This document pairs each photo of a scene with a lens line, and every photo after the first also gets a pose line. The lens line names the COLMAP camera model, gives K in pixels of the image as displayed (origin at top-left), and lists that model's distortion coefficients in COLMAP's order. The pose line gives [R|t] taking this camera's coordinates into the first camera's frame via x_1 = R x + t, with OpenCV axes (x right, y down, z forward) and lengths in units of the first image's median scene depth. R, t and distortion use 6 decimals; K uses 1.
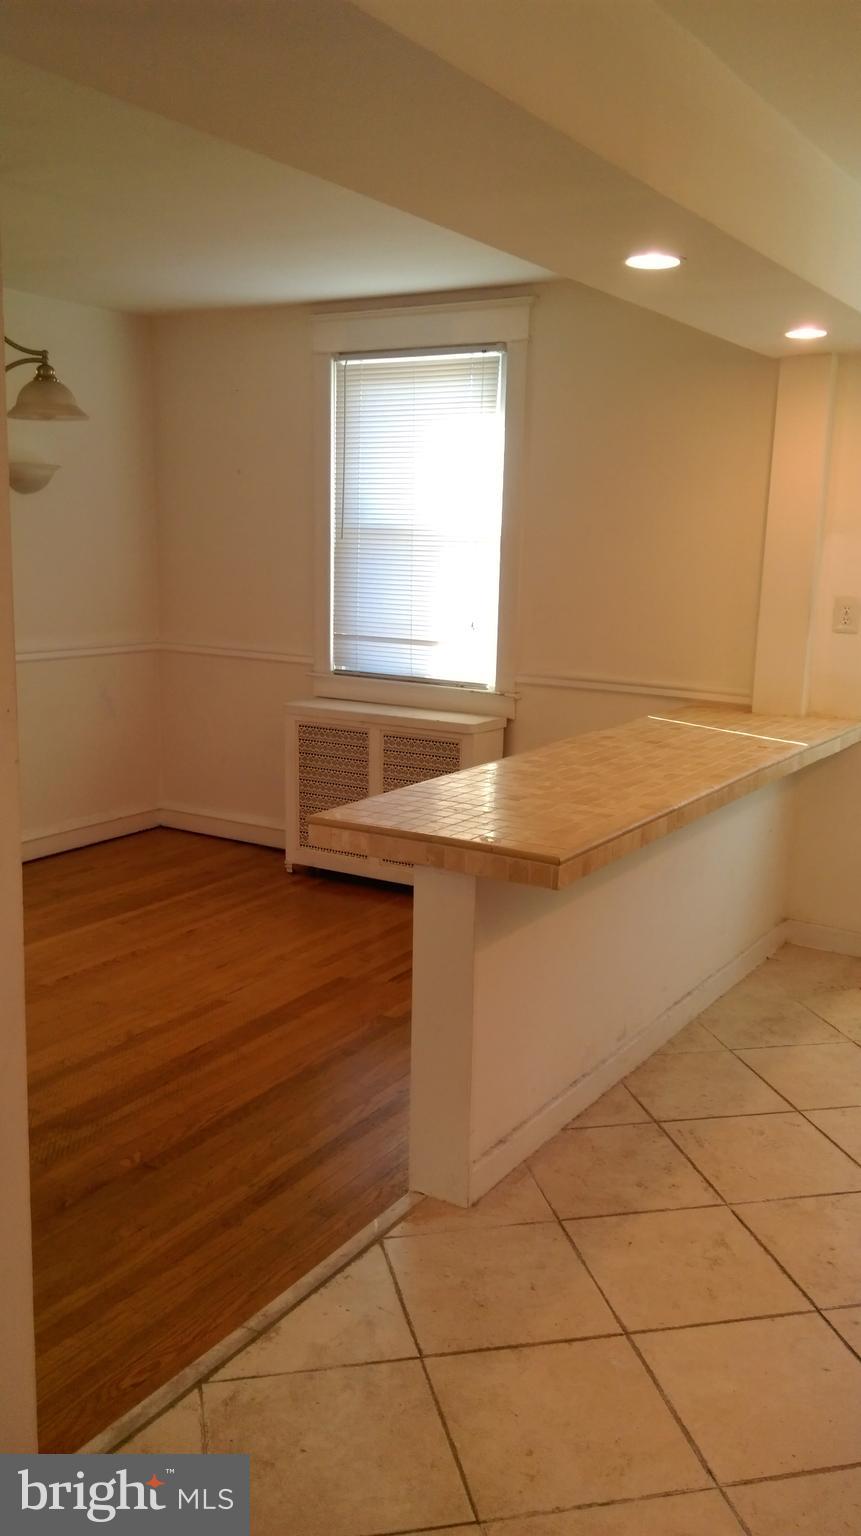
lens RADIAL K [[1265.3, 0, 426.4], [0, 1265.3, 761.1], [0, 0, 1]] dist [0.099433, -0.157140]
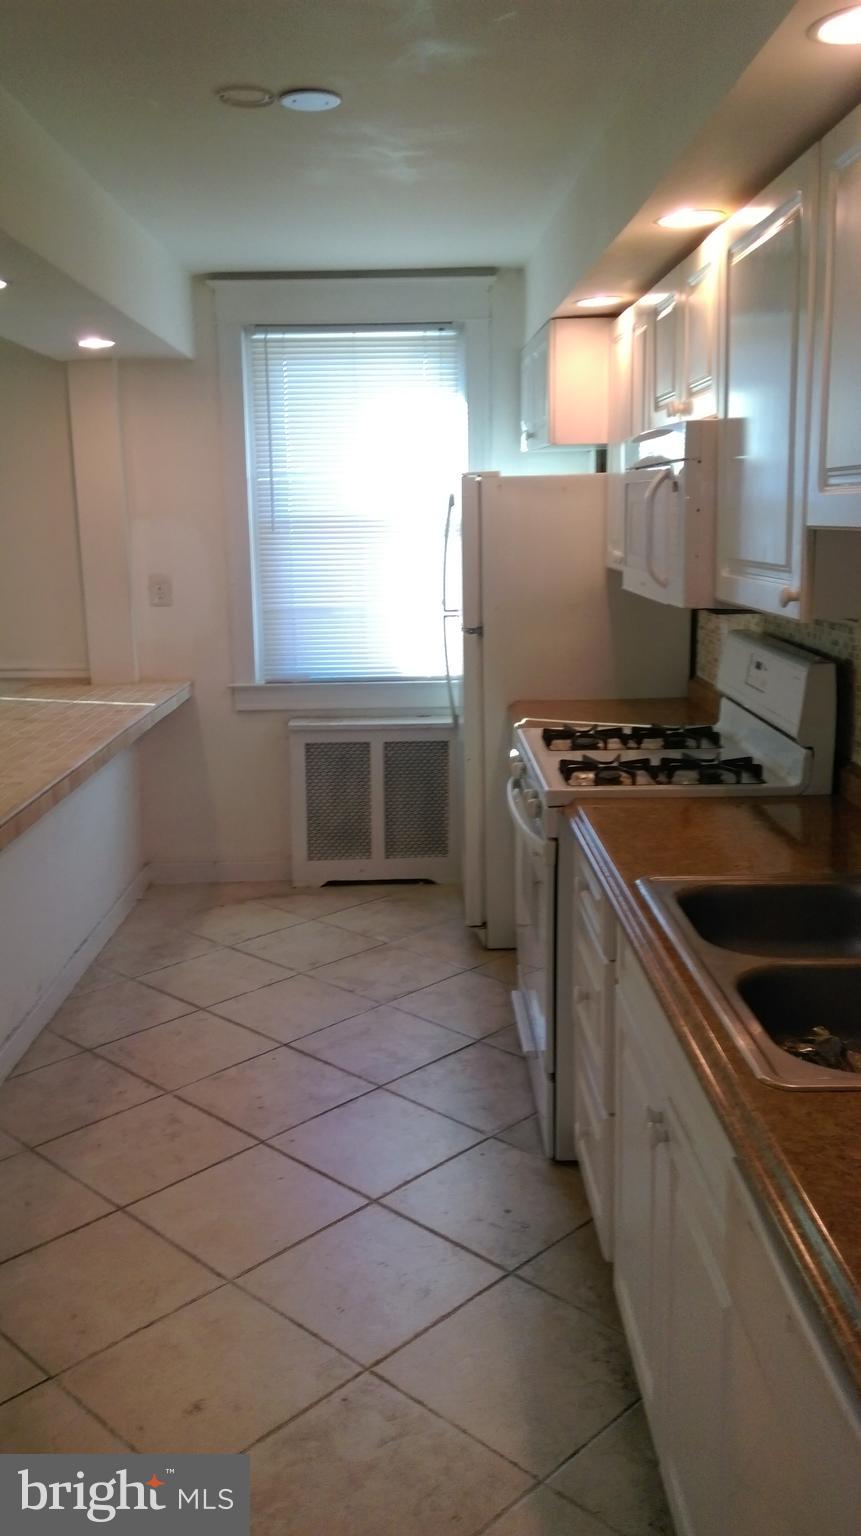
lens RADIAL K [[1265.3, 0, 426.5], [0, 1265.3, 768.9], [0, 0, 1]] dist [0.099433, -0.157140]
pose [[0.835871, -0.149311, 0.528229, -0.120538], [0.138540, 0.988526, 0.060194, 0.010390], [-0.531156, 0.022867, 0.846965, -0.109686]]
